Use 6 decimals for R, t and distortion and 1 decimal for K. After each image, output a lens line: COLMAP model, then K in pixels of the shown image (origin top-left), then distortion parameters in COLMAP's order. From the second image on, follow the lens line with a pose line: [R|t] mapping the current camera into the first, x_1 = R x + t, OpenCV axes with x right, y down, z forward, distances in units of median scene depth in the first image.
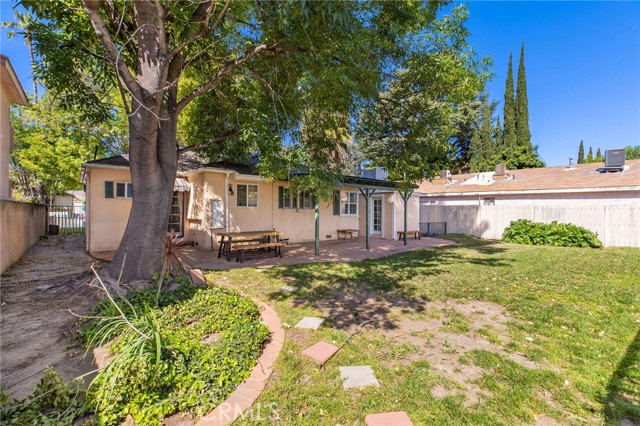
lens RADIAL K [[285.8, 0, 318.9], [0, 285.8, 212.5], [0, 0, 1]] dist [0.003665, 0.000330]
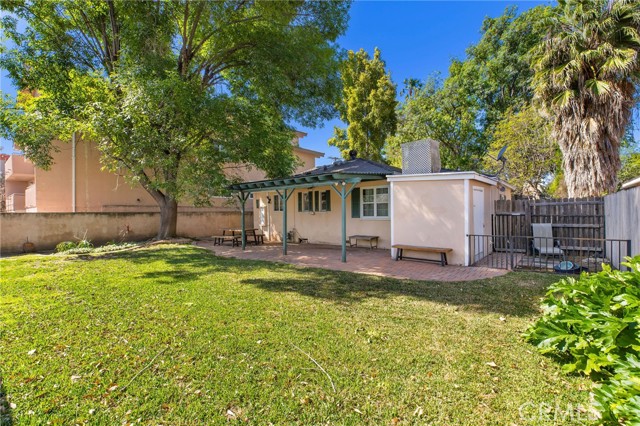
lens RADIAL K [[285.8, 0, 316.8], [0, 285.8, 214.4], [0, 0, 1]] dist [0.003665, 0.000330]
pose [[0.184028, -0.009006, -0.982880, 0.971305], [0.007284, 0.999943, -0.007798, 0.006318], [0.982894, -0.005724, 0.184083, 0.822424]]
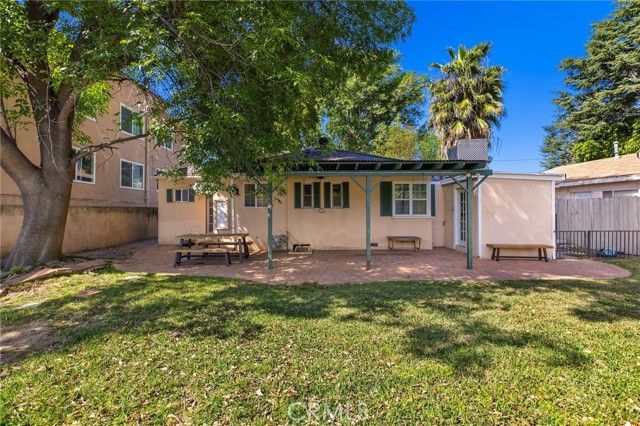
lens RADIAL K [[285.8, 0, 319.5], [0, 285.8, 208.9], [0, 0, 1]] dist [0.003665, 0.000330]
pose [[0.761314, -0.016342, -0.648177, 0.452457], [0.006331, 0.999822, -0.017772, 0.003440], [0.648352, 0.009426, 0.761282, 0.377625]]
